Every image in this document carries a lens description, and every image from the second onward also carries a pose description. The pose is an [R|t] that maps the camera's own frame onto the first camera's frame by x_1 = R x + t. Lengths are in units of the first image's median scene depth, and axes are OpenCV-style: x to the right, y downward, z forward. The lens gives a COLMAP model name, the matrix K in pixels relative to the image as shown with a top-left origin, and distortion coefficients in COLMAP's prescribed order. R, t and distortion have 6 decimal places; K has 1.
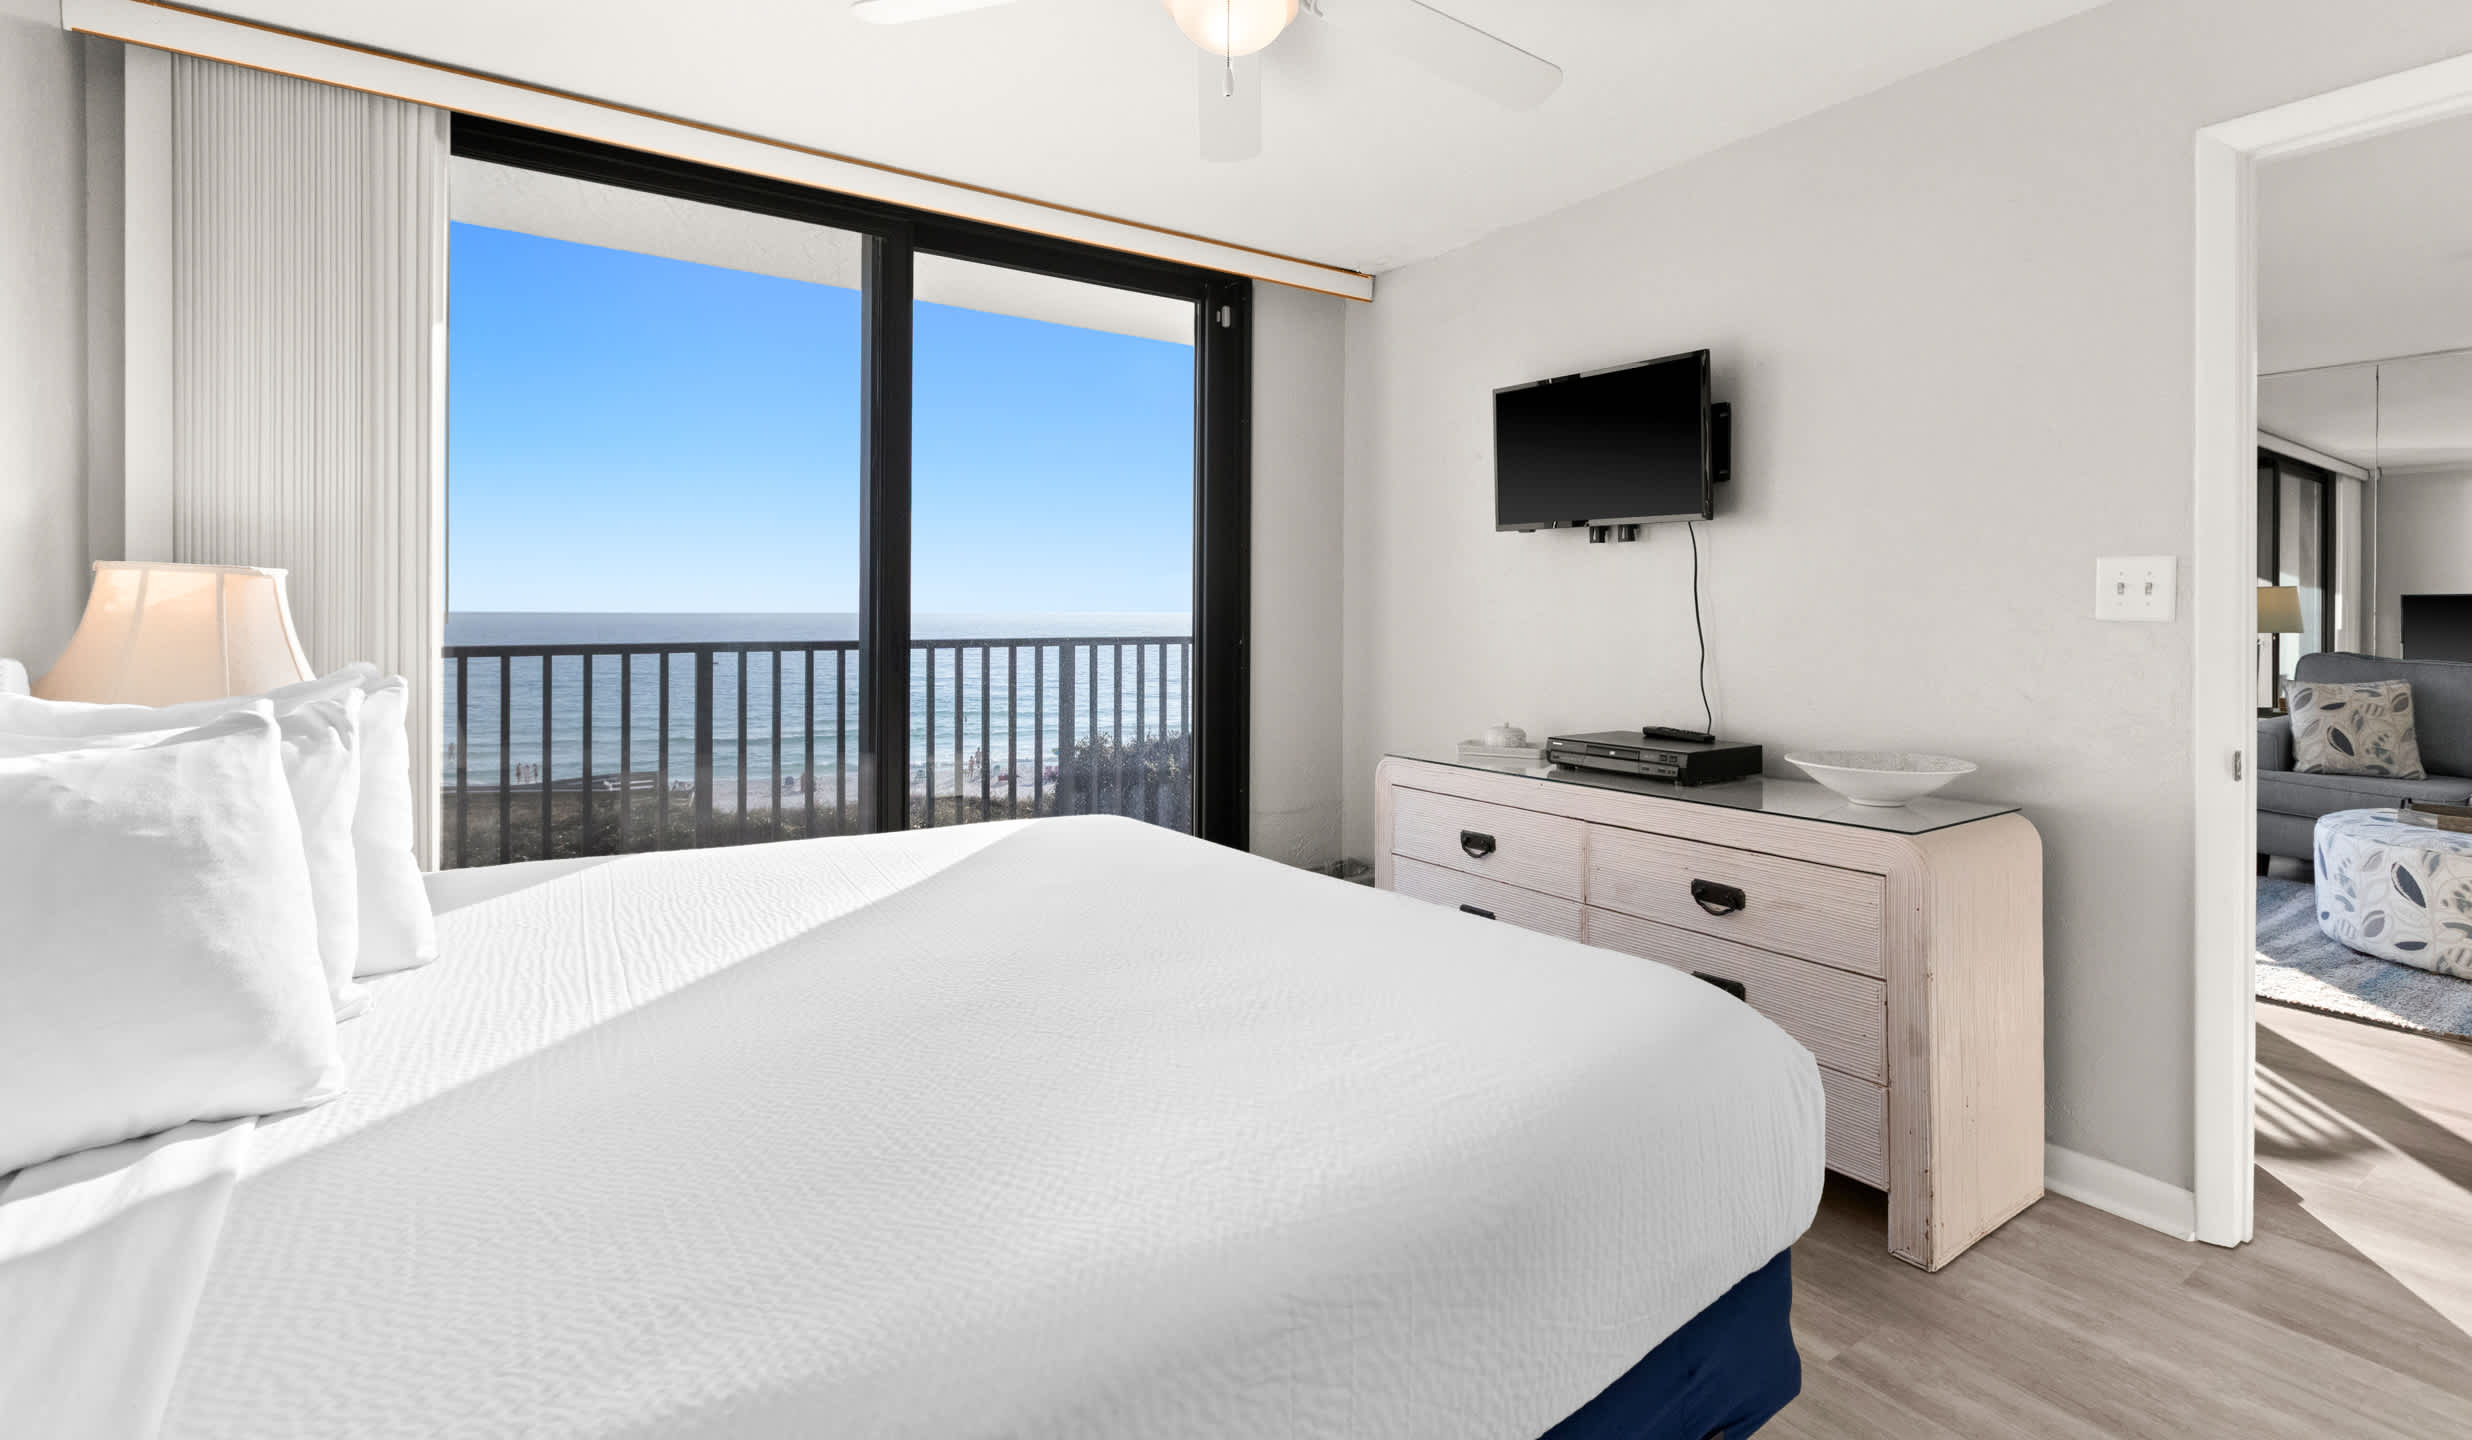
lens RADIAL K [[1087.7, 0, 1253.1], [0, 1087.7, 717.0], [0, 0, 1]] dist [0.017433, 0.000242]
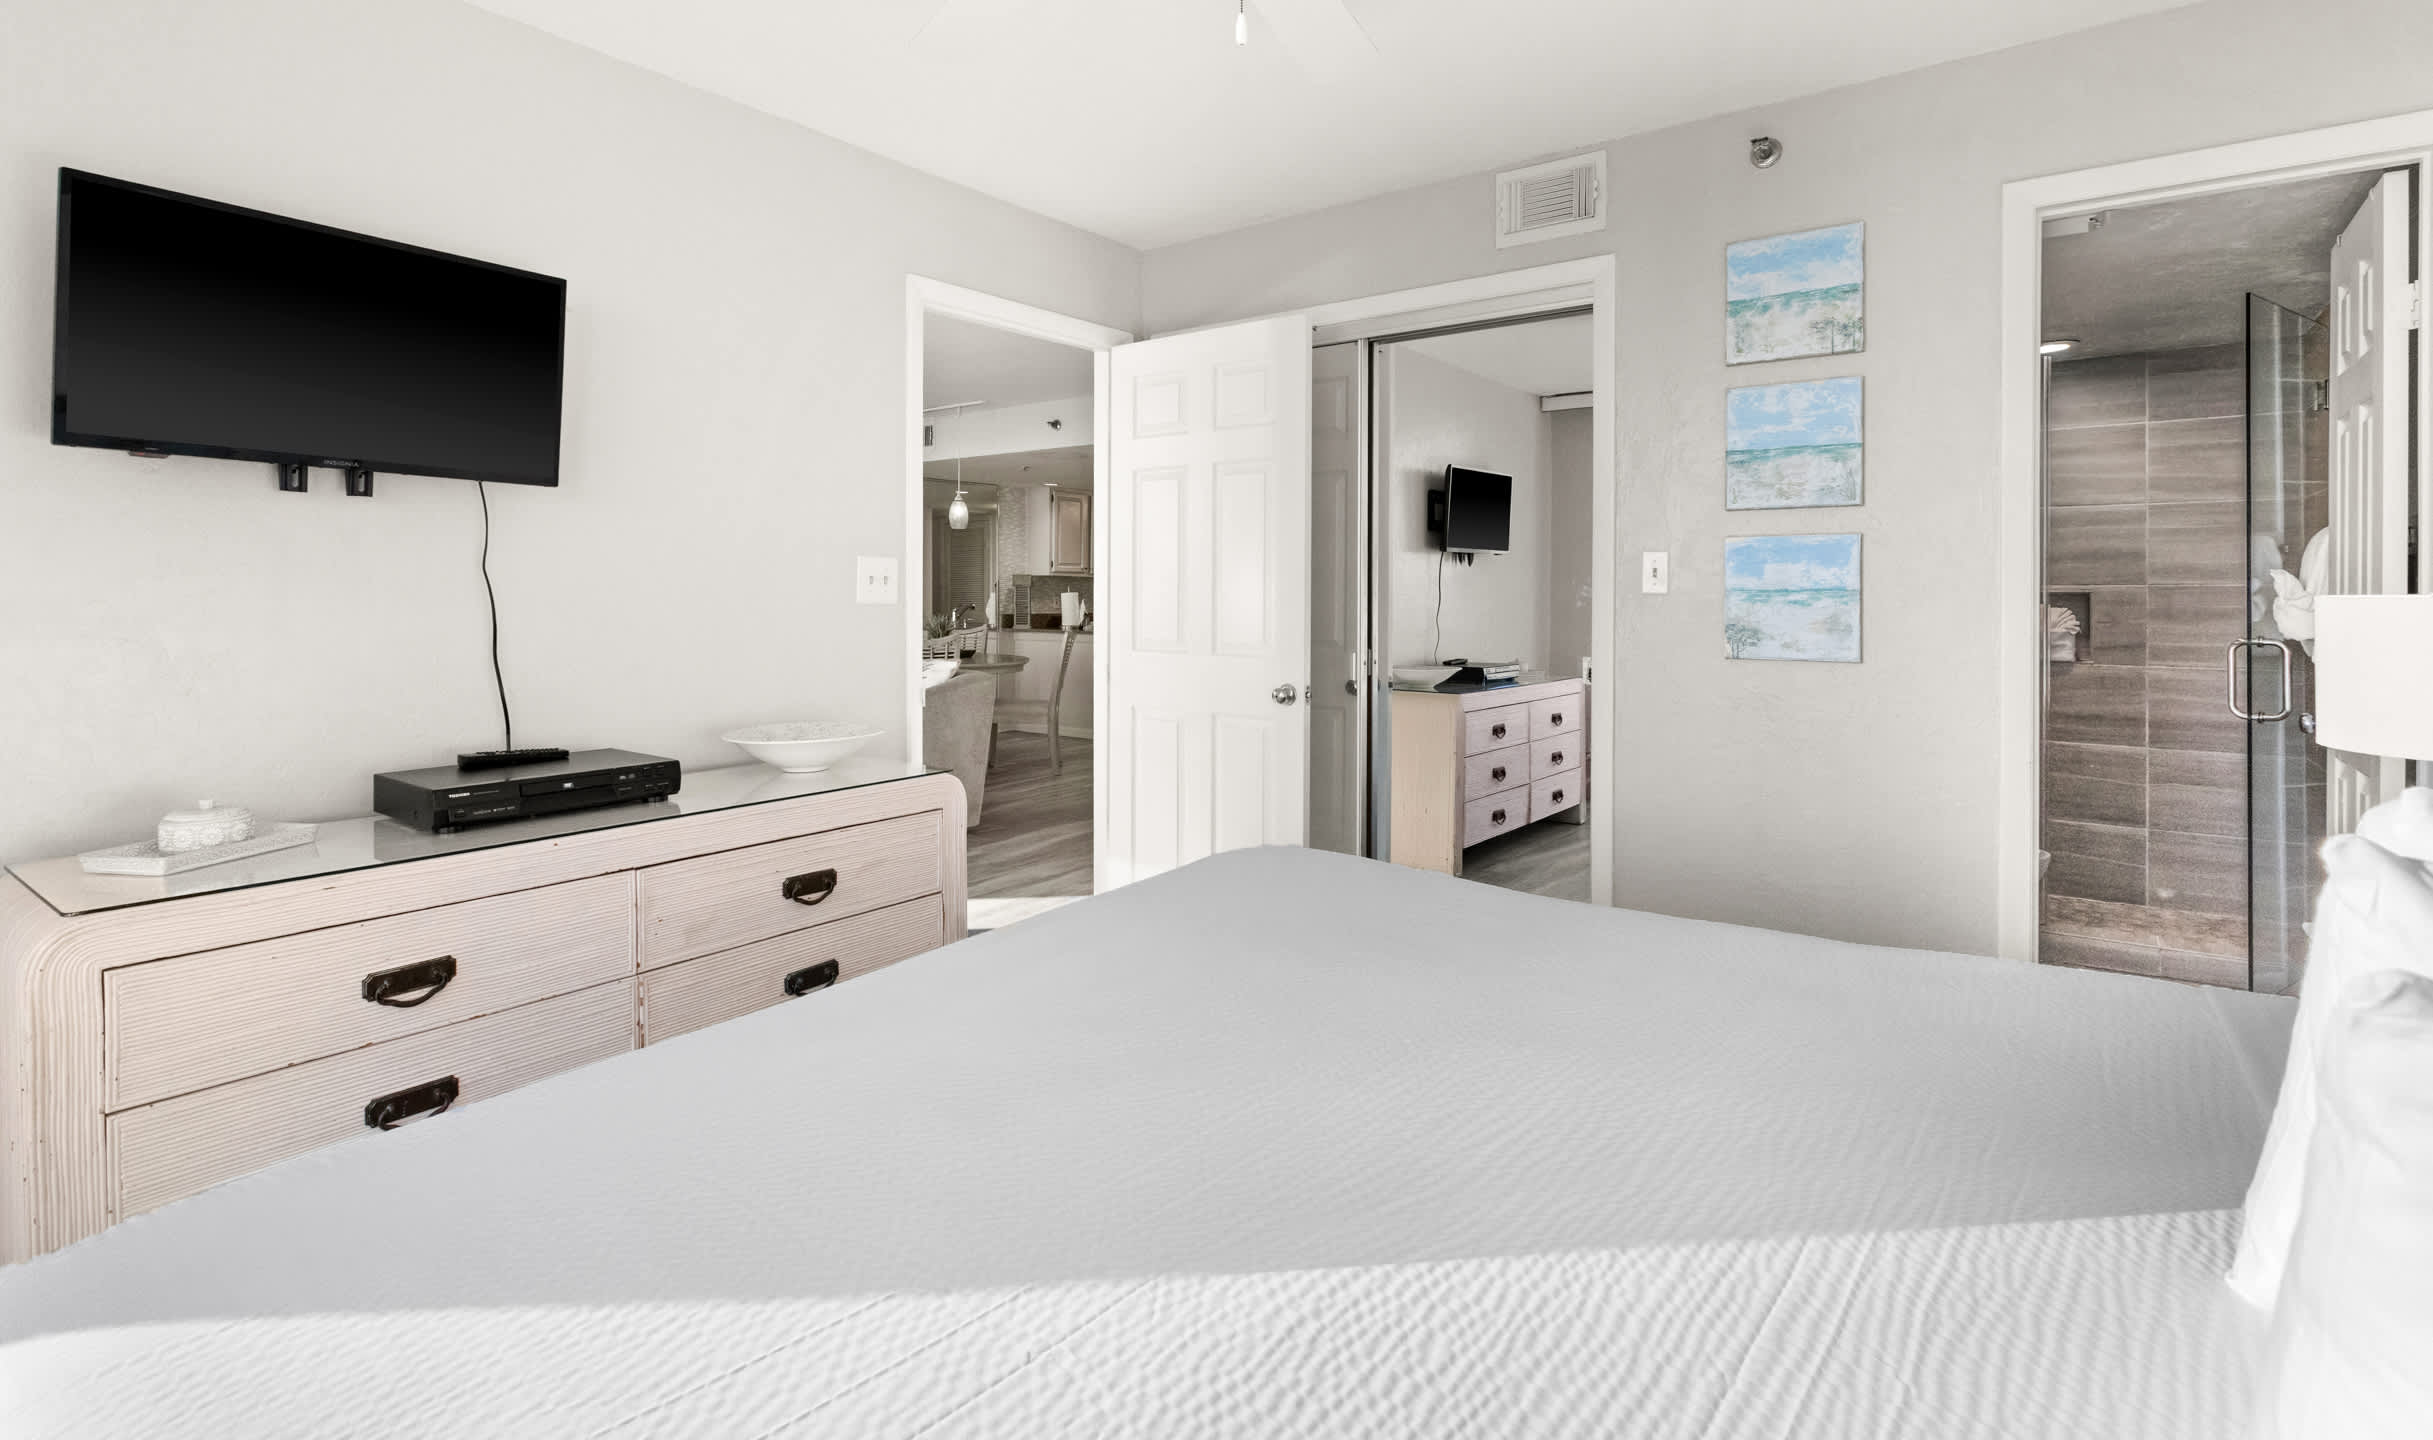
lens RADIAL K [[1187.0, 0, 1221.5], [0, 1187.0, 721.9], [0, 0, 1]] dist [-0.013298, -0.000244]
pose [[-0.327756, -0.102834, 0.939149, -0.691013], [0.089513, 0.986207, 0.139226, -0.098190], [-0.940512, 0.129698, -0.314030, 0.970702]]
